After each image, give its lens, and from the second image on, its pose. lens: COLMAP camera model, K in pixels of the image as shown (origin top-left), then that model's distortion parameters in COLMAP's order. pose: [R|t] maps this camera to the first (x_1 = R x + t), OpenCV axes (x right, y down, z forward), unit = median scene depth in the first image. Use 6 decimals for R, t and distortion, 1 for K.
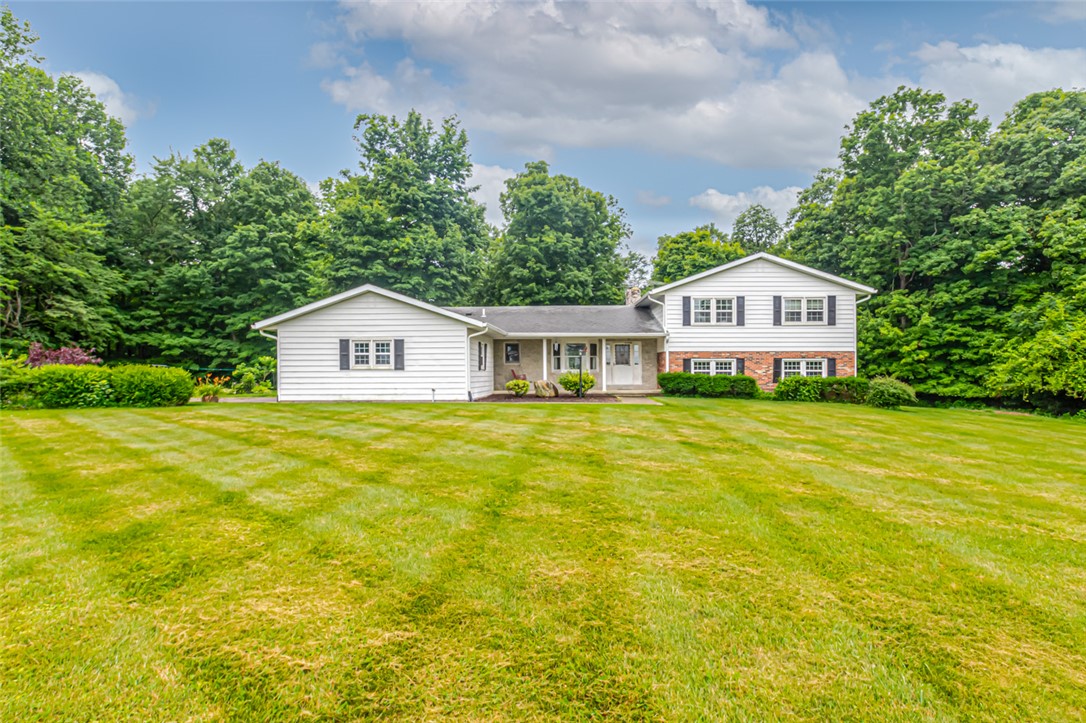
lens RADIAL K [[581.1, 0, 543.0], [0, 581.1, 361.5], [0, 0, 1]] dist [0.000039, 0.000030]
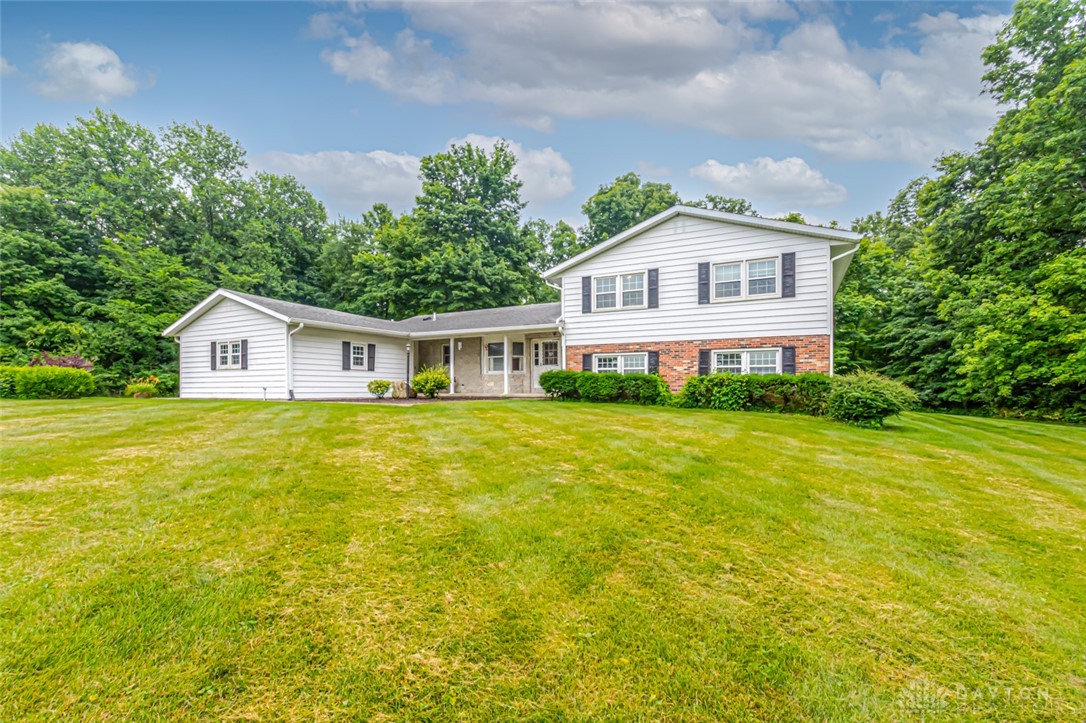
lens RADIAL K [[479.4, 0, 544.4], [0, 479.4, 382.1], [0, 0, 1]] dist [-0.000076, 0.000285]
pose [[0.895534, -0.005255, -0.444961, 0.488303], [0.008472, 0.999950, 0.005241, 0.029878], [0.444912, -0.008463, 0.895534, 0.379059]]
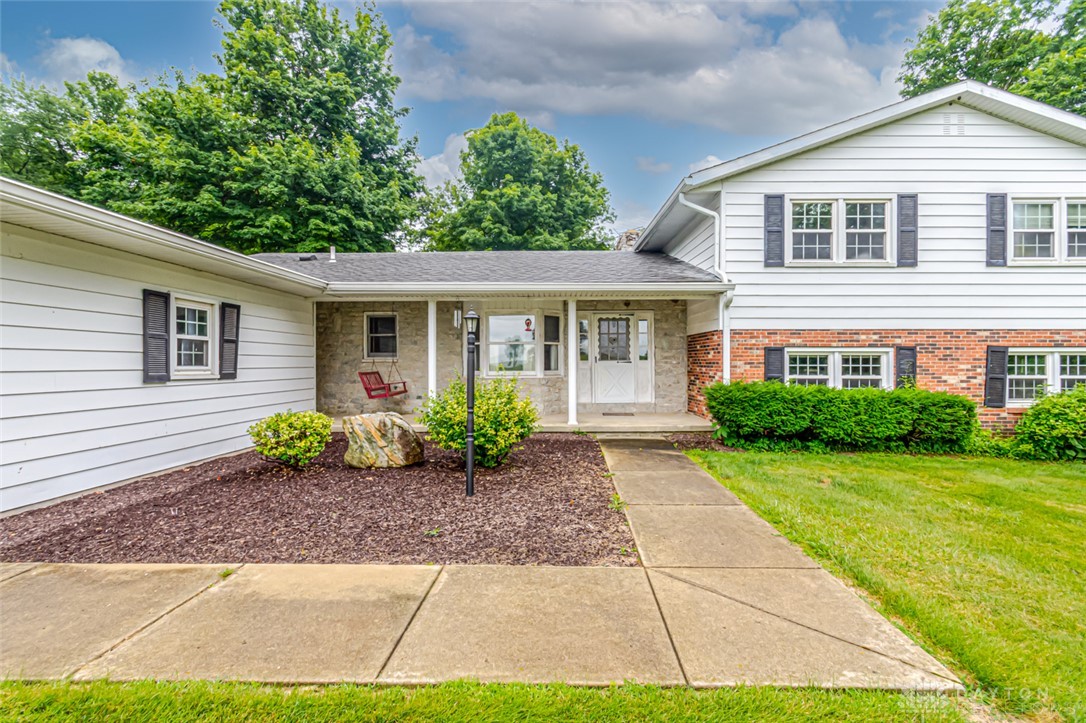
lens RADIAL K [[467.3, 0, 543.0], [0, 467.3, 361.5], [0, 0, 1]] dist [0.000130, -0.000142]
pose [[0.999973, 0.000973, 0.007267, 0.082641], [-0.001111, 0.999819, 0.018996, -0.001121], [-0.007247, -0.019004, 0.999793, 0.671224]]
